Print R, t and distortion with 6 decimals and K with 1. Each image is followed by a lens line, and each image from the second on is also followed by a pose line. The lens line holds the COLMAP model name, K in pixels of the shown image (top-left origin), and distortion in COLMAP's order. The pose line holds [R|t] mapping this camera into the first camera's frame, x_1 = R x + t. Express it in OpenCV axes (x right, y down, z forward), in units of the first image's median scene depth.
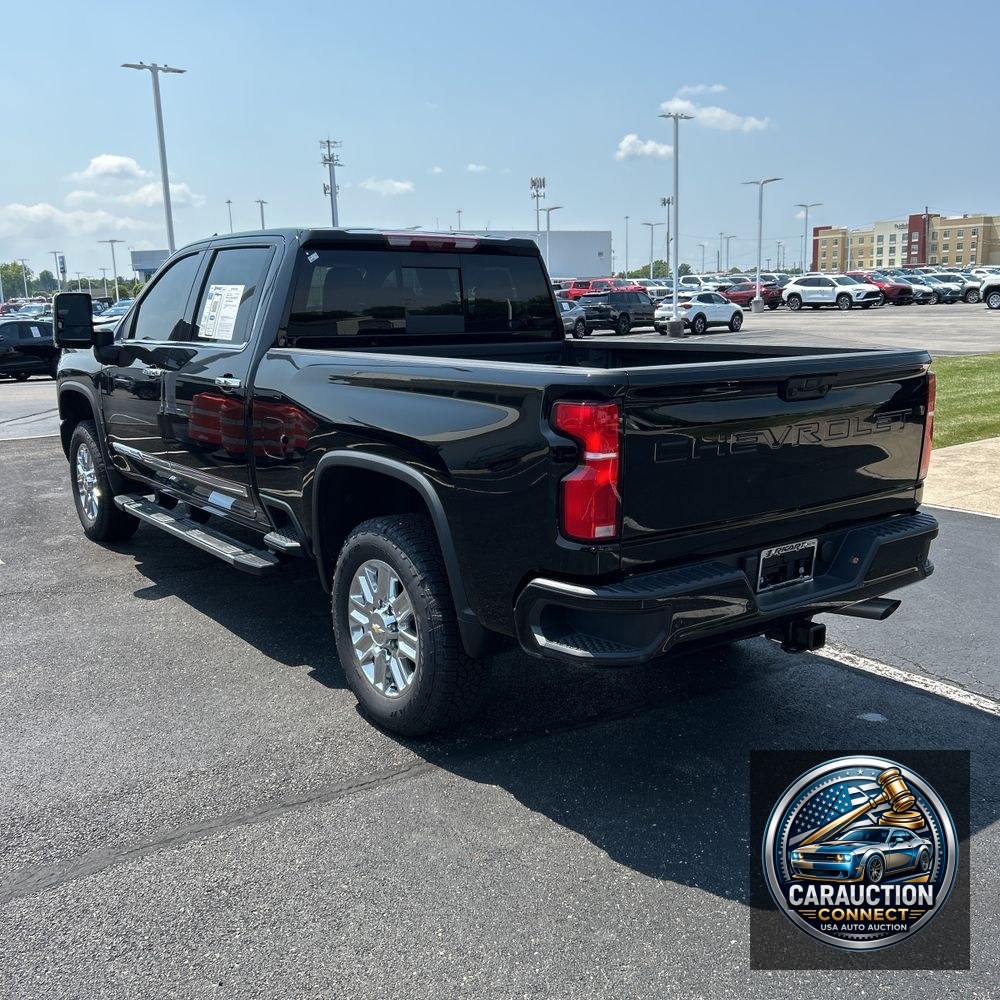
lens RADIAL K [[1002.2, 0, 500.0], [0, 1002.2, 500.0], [0, 0, 1]] dist [0.034237, -0.048772]
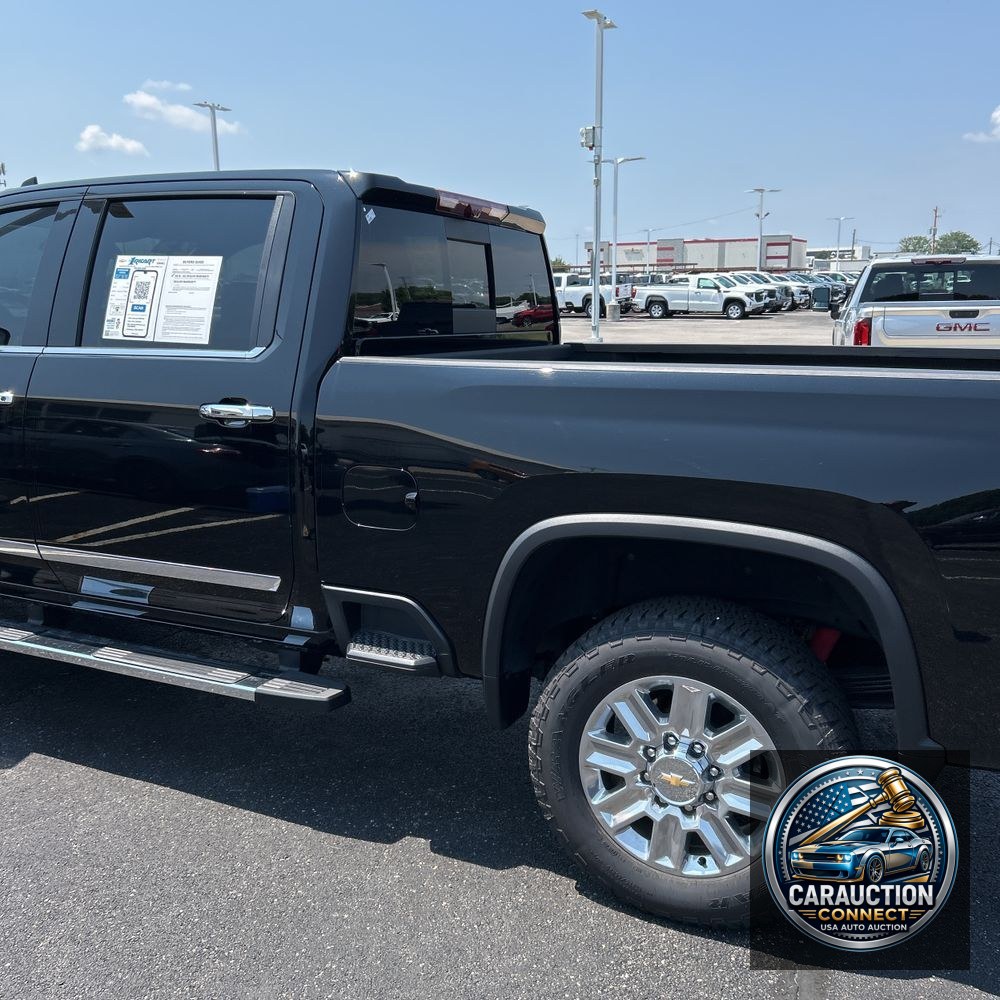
lens RADIAL K [[1001.6, 0, 493.7], [0, 1001.6, 518.7], [0, 0, 1]] dist [0.036292, -0.030969]
pose [[0.886729, -0.081337, 0.455078, -0.408687], [0.075683, 0.996660, 0.030664, -0.057279], [-0.456053, 0.007252, 0.889923, 0.368394]]
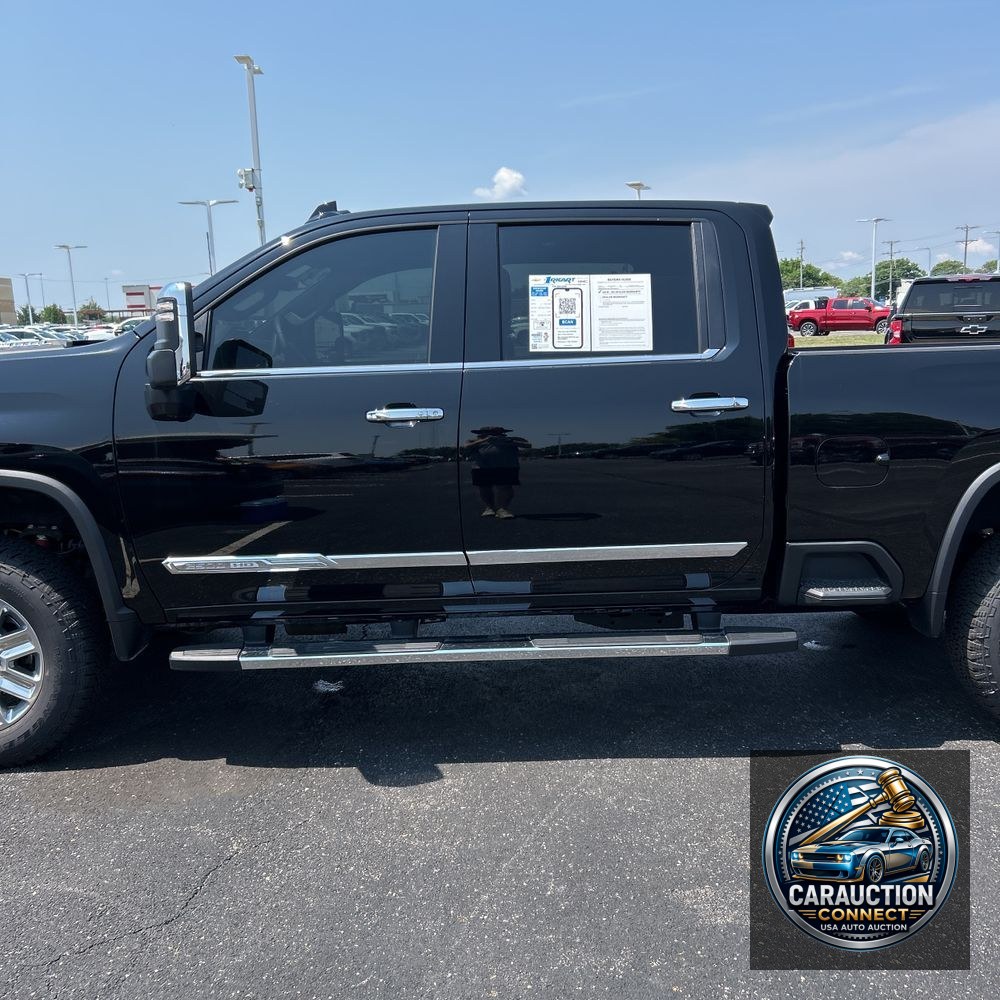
lens RADIAL K [[983.7, 0, 522.8], [0, 983.7, 513.7], [0, 0, 1]] dist [0.084133, -0.122293]
pose [[0.589918, -0.143047, 0.794691, -0.908717], [0.176880, 0.983172, 0.045673, -0.094452], [-0.787852, 0.113621, 0.605293, 0.670341]]
